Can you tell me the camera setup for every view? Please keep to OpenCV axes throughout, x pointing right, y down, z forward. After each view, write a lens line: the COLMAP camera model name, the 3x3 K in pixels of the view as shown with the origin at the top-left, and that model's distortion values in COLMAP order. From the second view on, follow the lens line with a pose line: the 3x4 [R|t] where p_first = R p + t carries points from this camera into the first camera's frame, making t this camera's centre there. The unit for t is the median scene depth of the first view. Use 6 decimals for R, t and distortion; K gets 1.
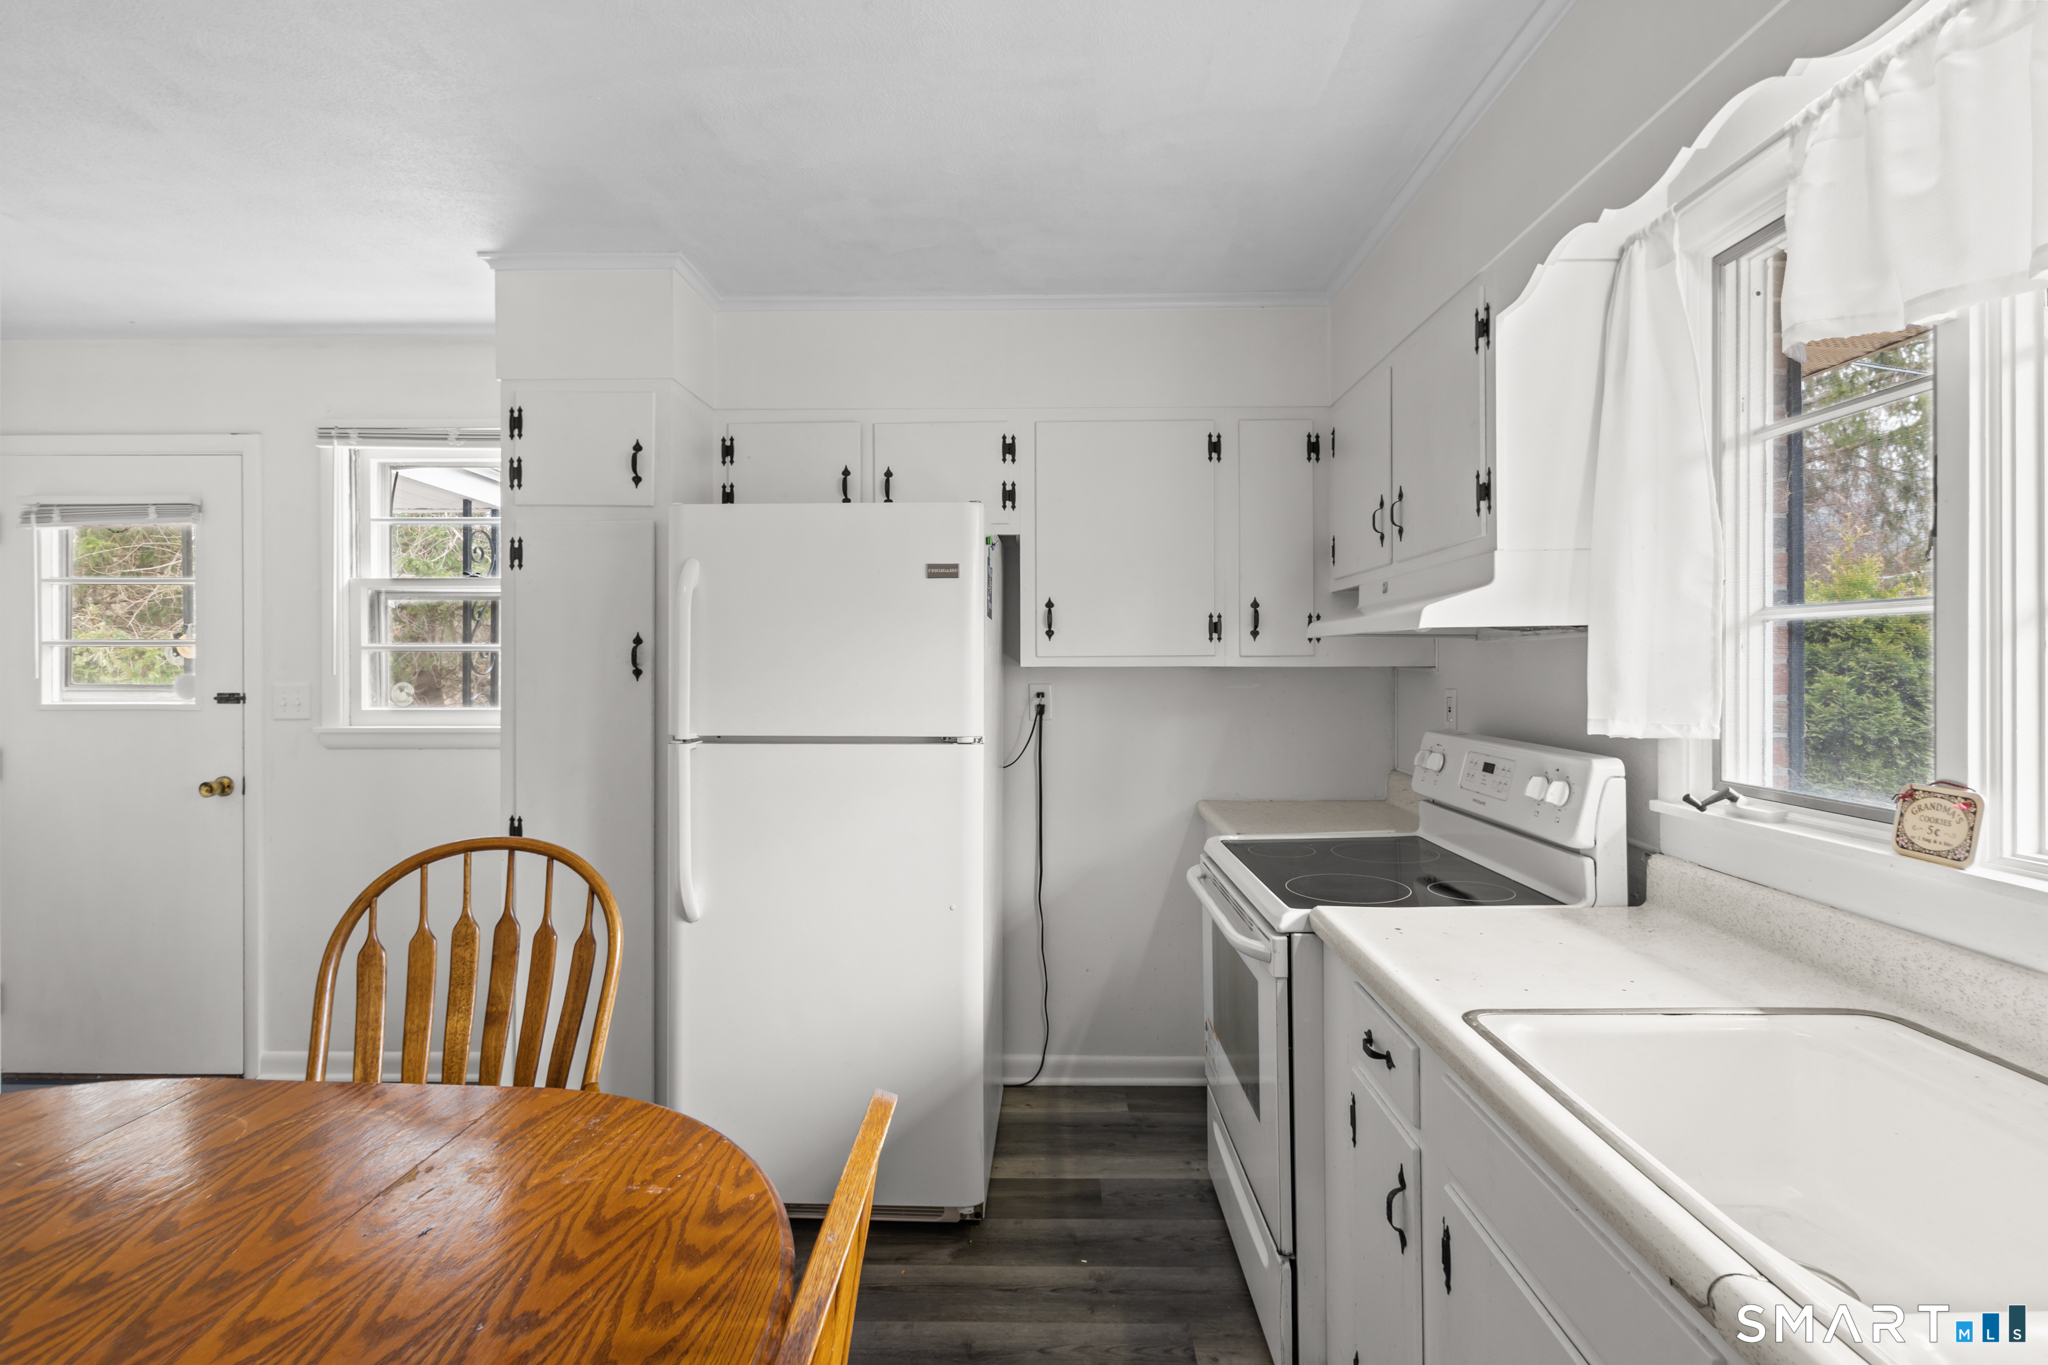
lens RADIAL K [[946.1, 0, 1030.6], [0, 946.1, 666.8], [0, 0, 1]] dist [0.006305, -0.000226]
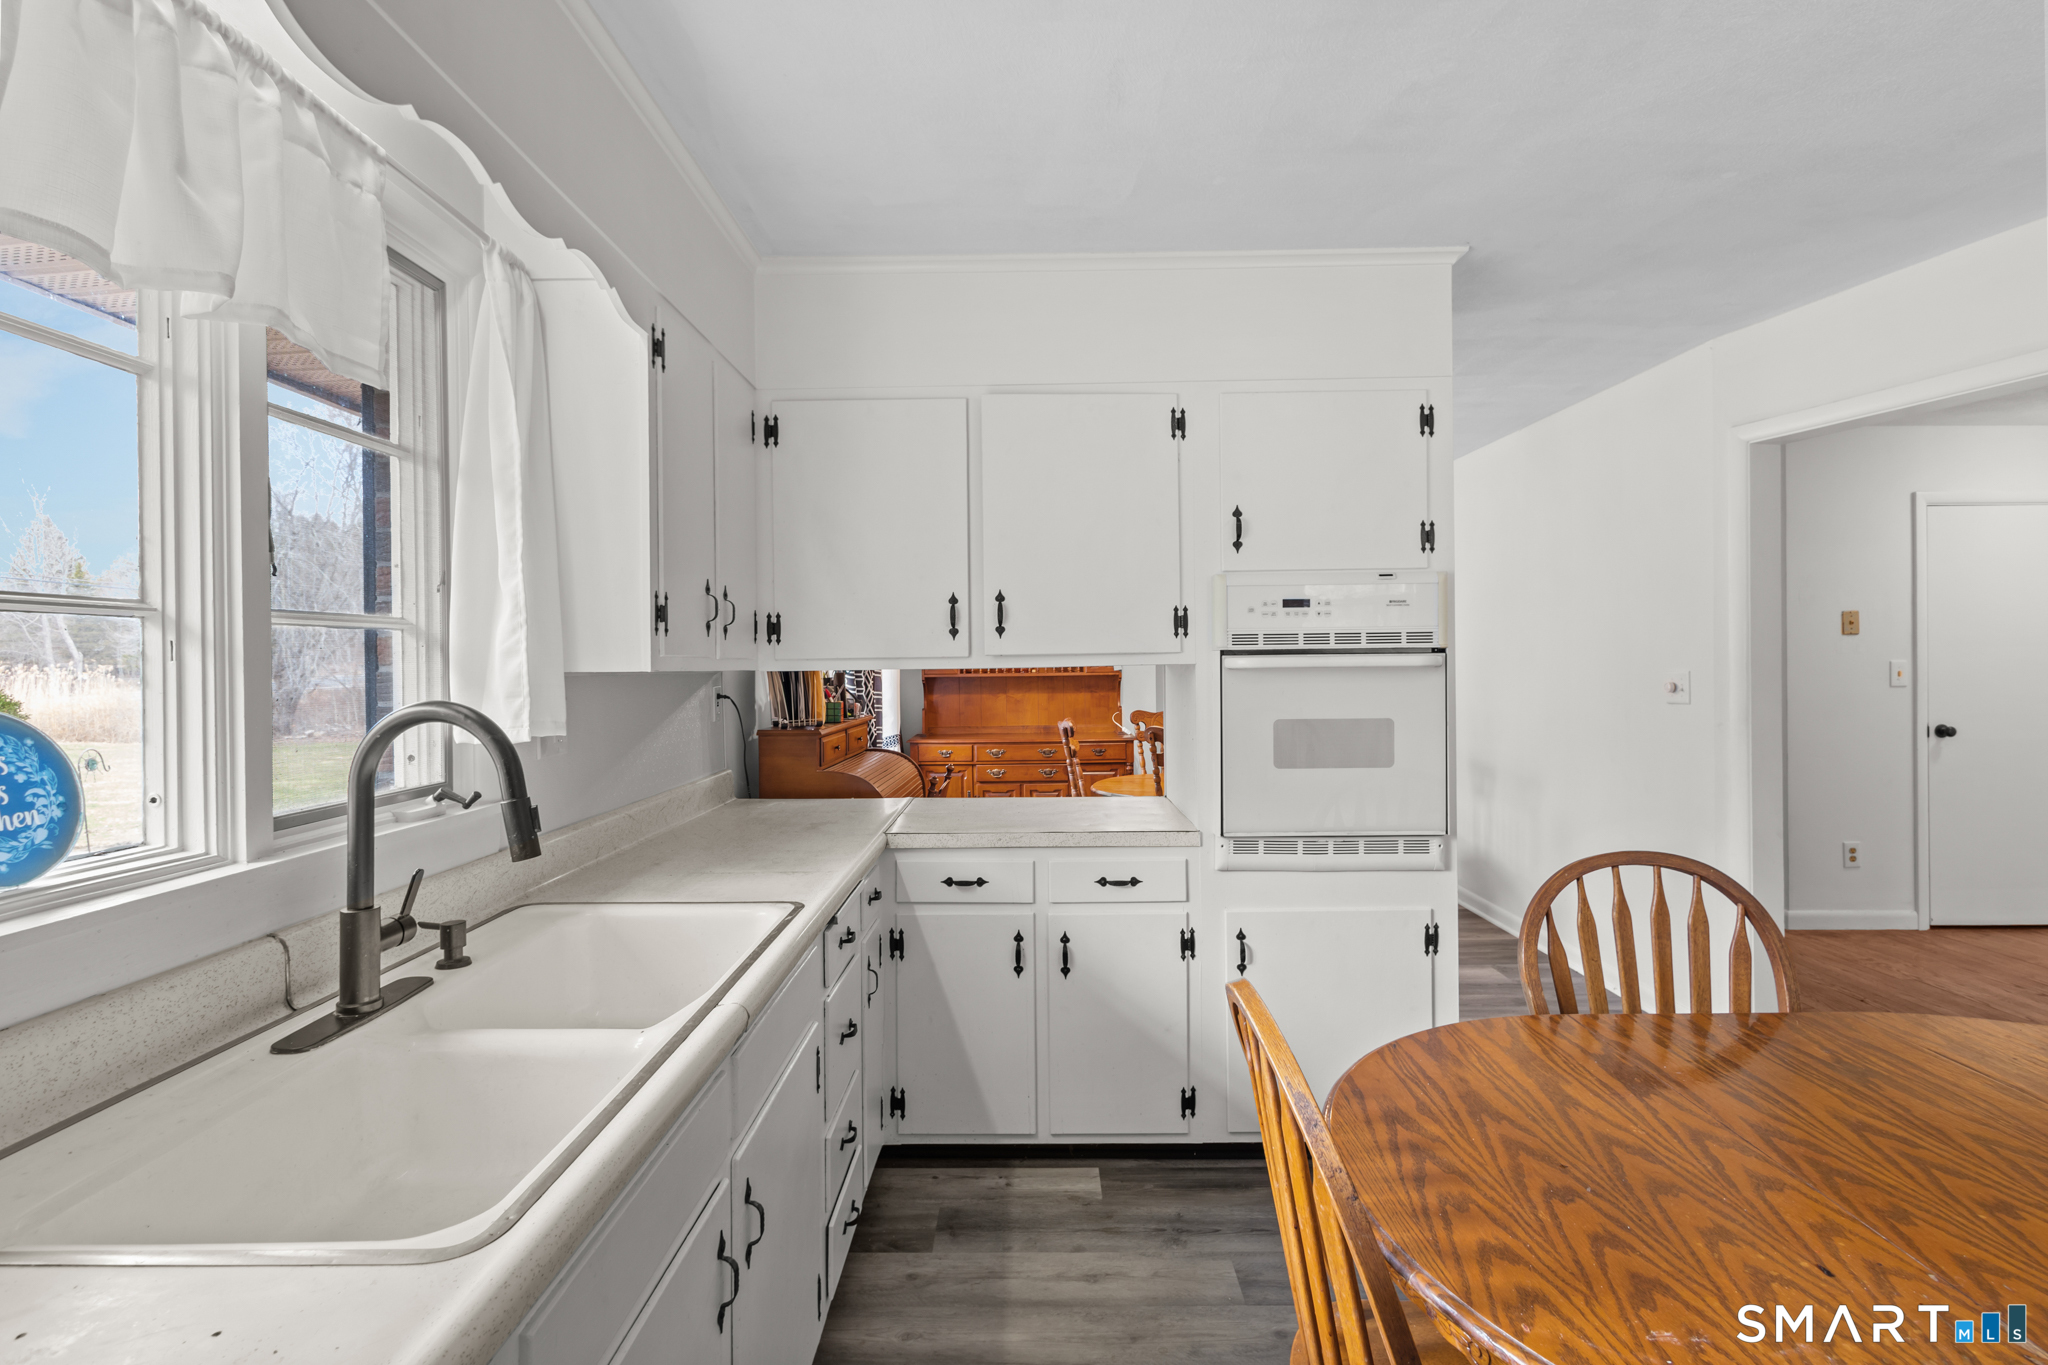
lens RADIAL K [[946.1, 0, 1030.6], [0, 946.1, 666.8], [0, 0, 1]] dist [0.006305, -0.000226]
pose [[-0.999845, 0.014570, -0.009877, 0.074430], [0.014456, 0.999829, 0.011520, -0.004469], [0.010043, 0.011376, -0.999885, 1.116593]]
